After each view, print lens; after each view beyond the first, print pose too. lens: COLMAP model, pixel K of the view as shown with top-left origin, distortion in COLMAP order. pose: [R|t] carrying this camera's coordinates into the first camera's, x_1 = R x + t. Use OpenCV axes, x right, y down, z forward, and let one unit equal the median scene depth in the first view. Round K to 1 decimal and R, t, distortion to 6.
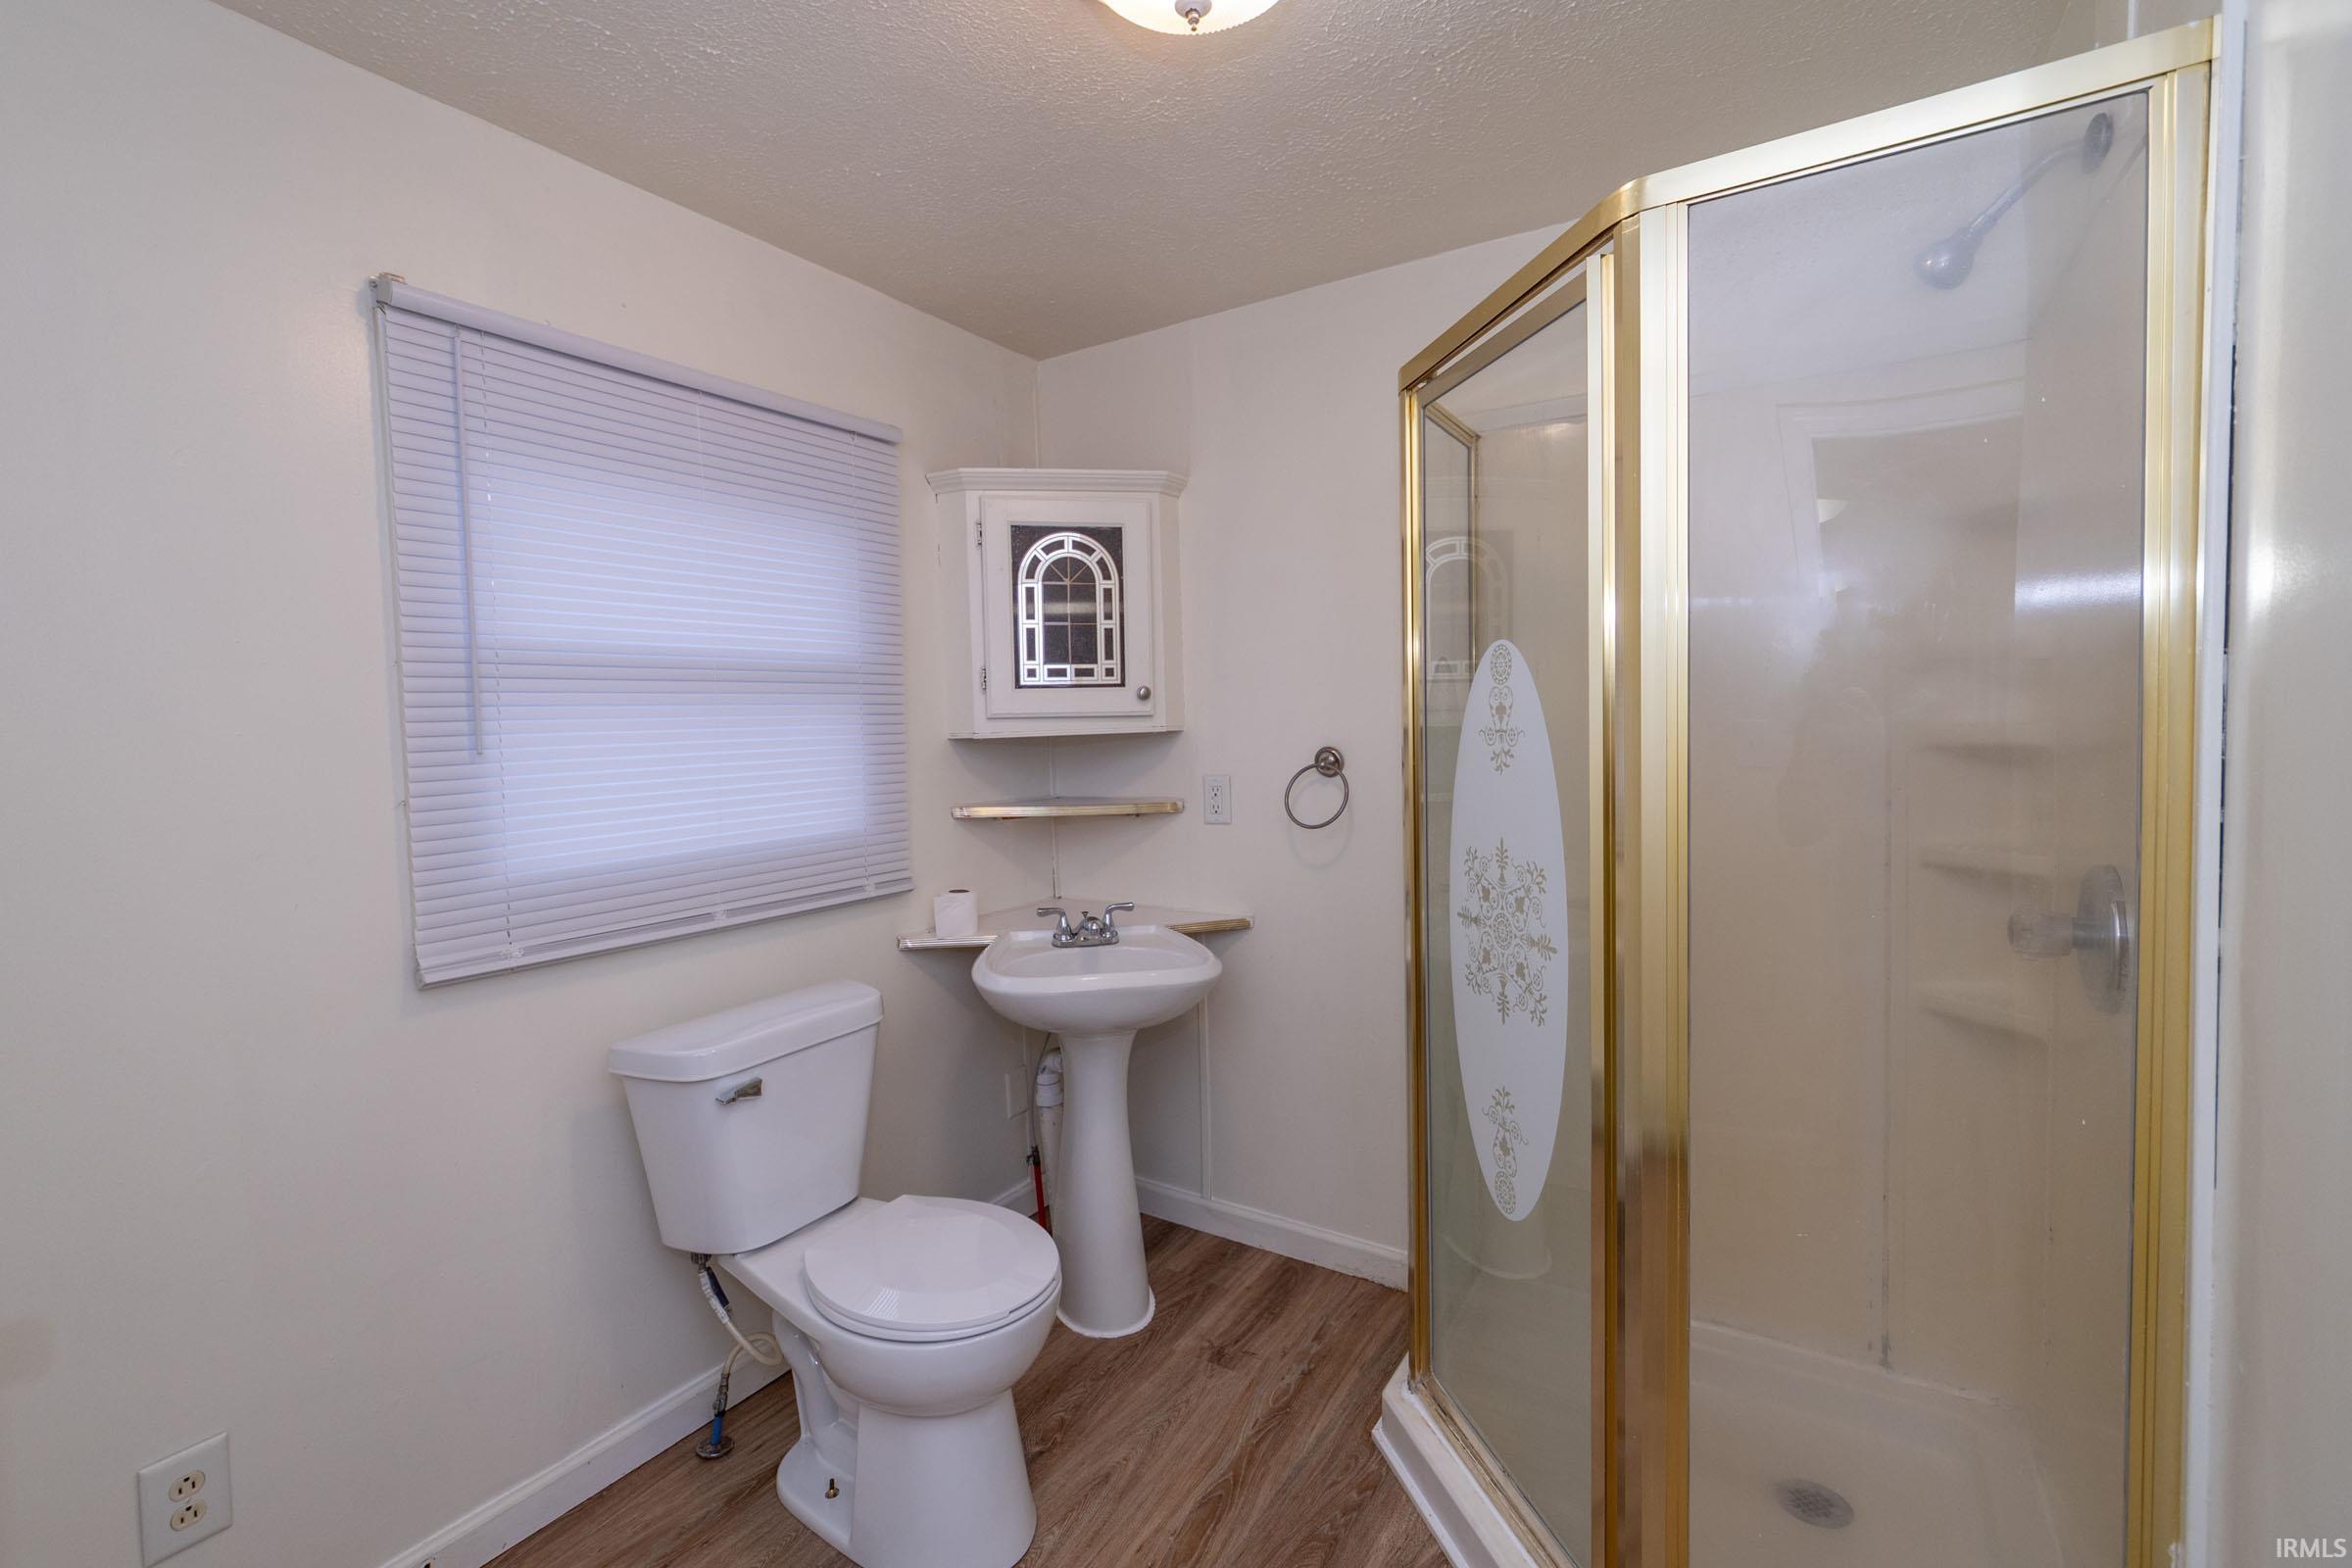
lens RADIAL K [[1033.8, 0, 1153.6], [0, 1033.8, 773.5], [0, 0, 1]] dist [0.001242, 0.000494]
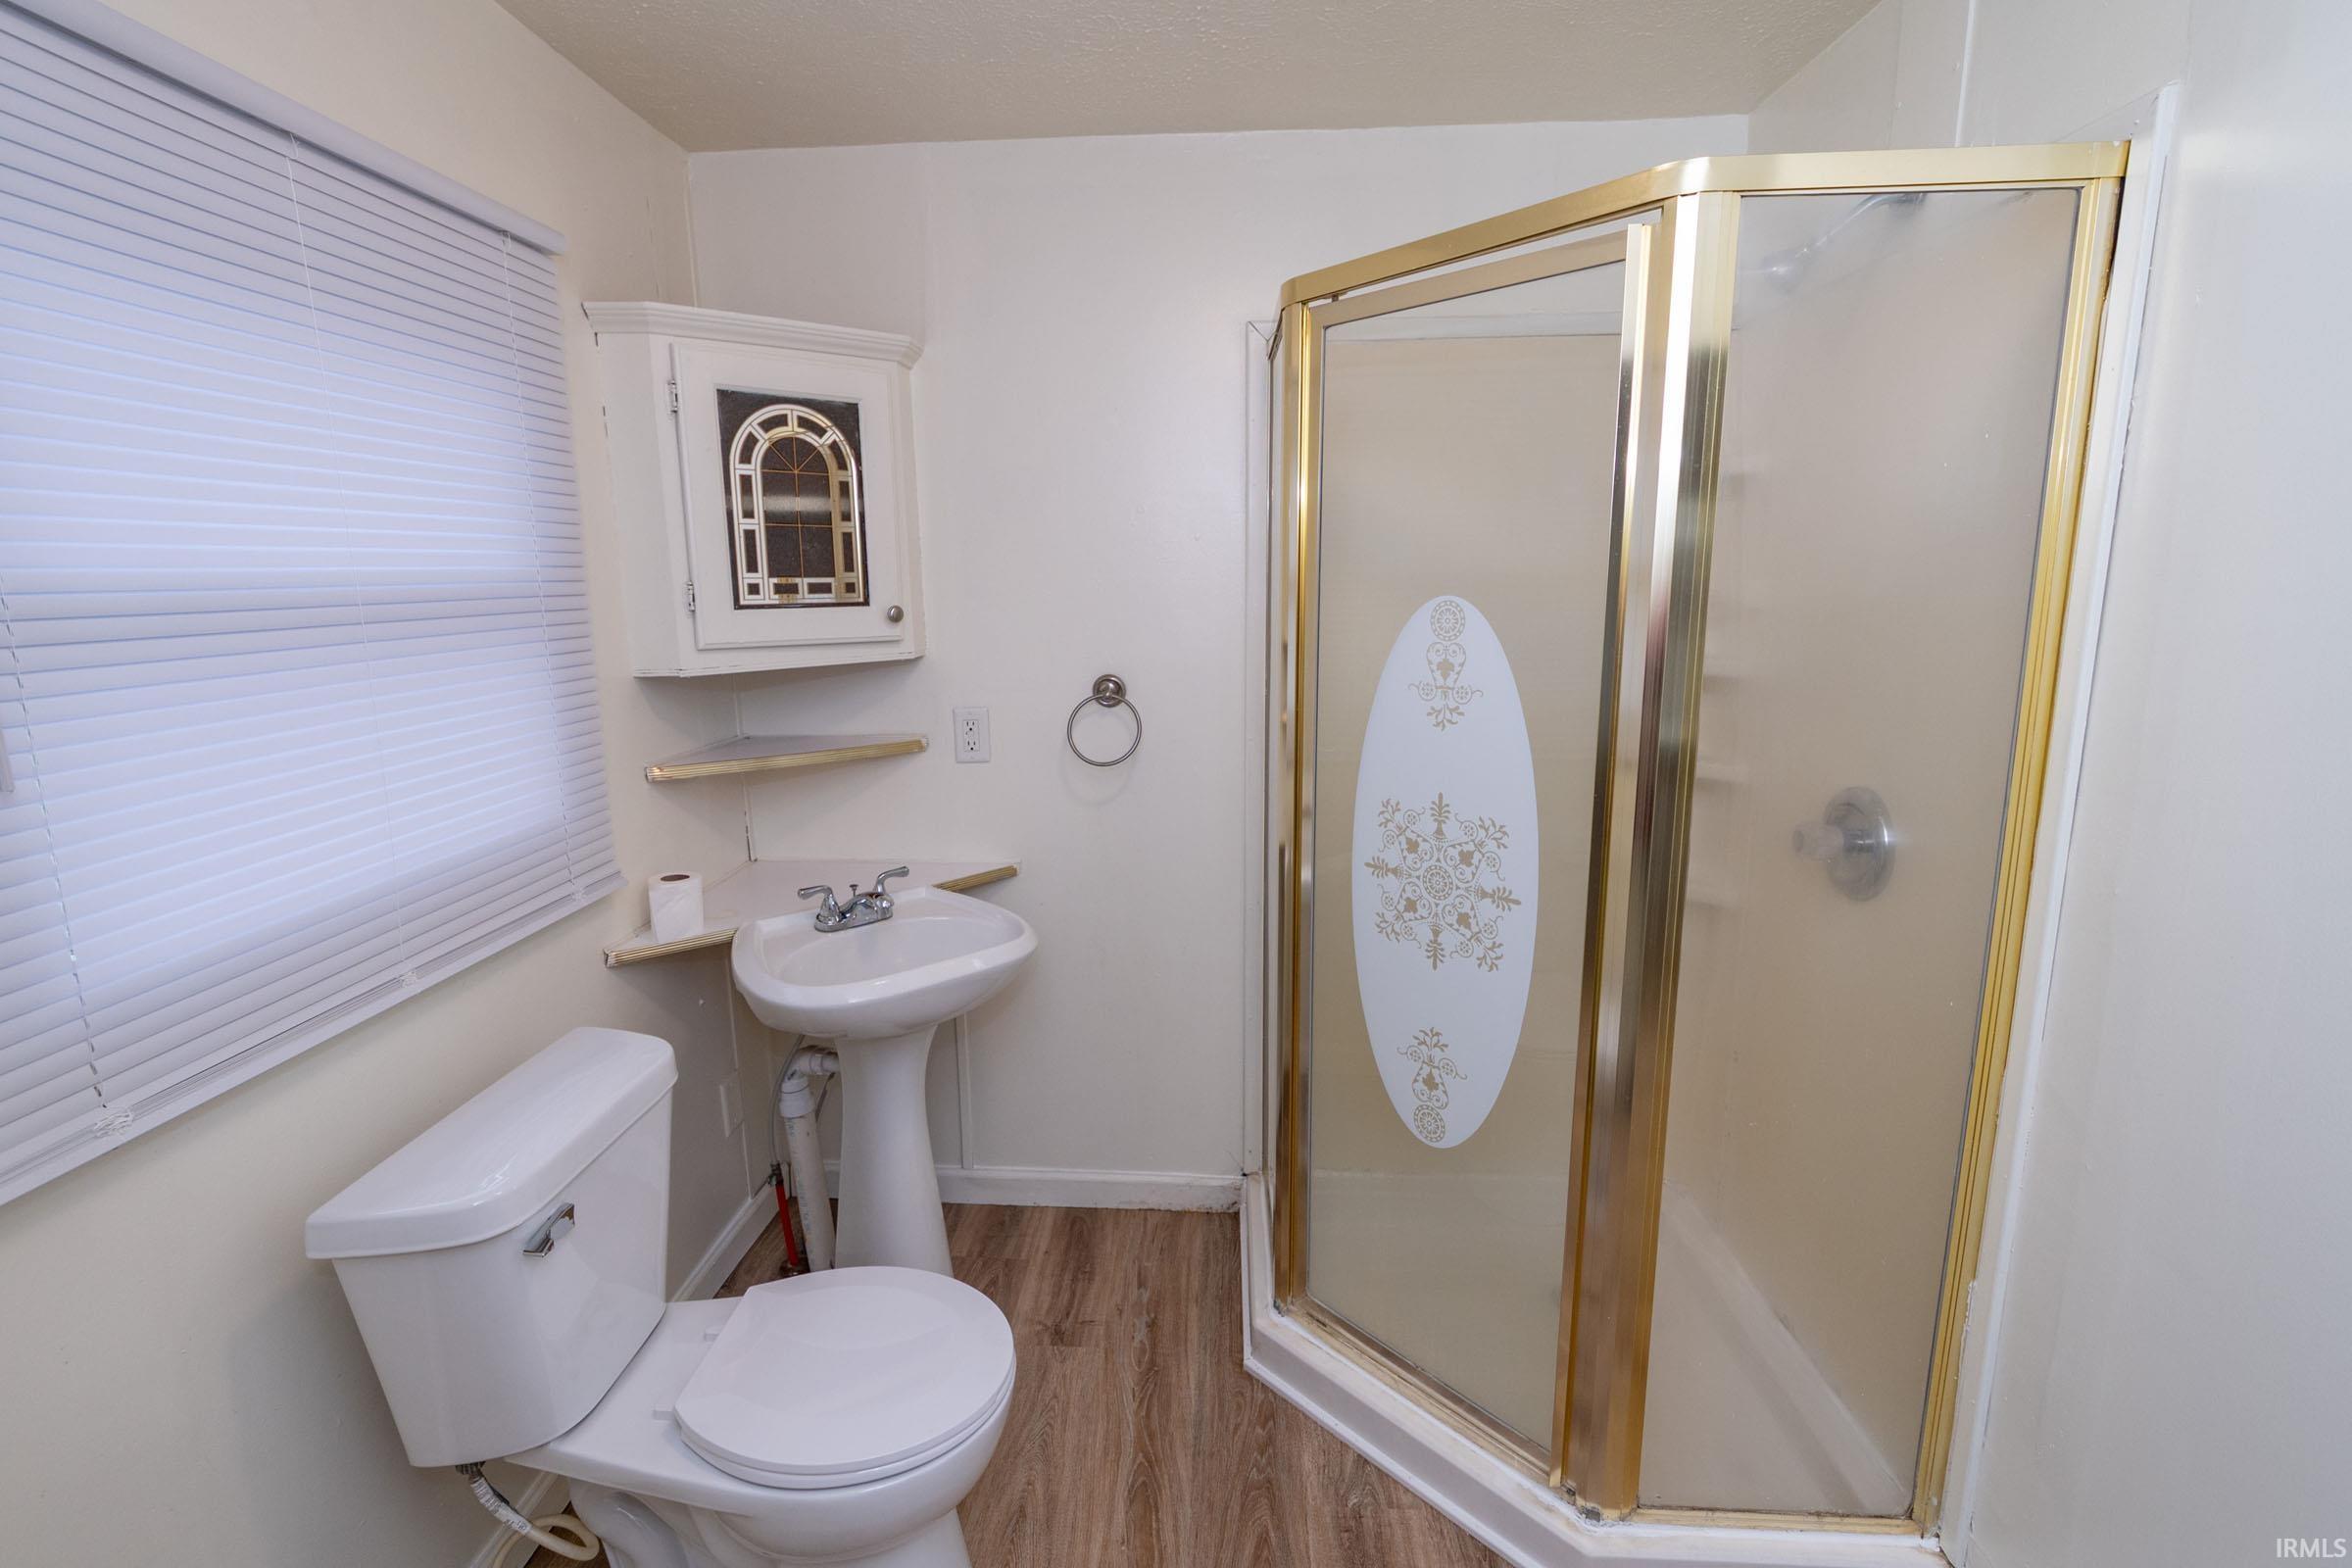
lens RADIAL K [[1084.8, 0, 1149.5], [0, 1084.8, 770.3], [0, 0, 1]] dist [0.004286, -0.001420]
pose [[0.872102, -0.075663, 0.483439, -0.287871], [0.015335, 0.991714, 0.127549, -0.067513], [-0.489084, -0.103822, 0.866036, 0.150229]]
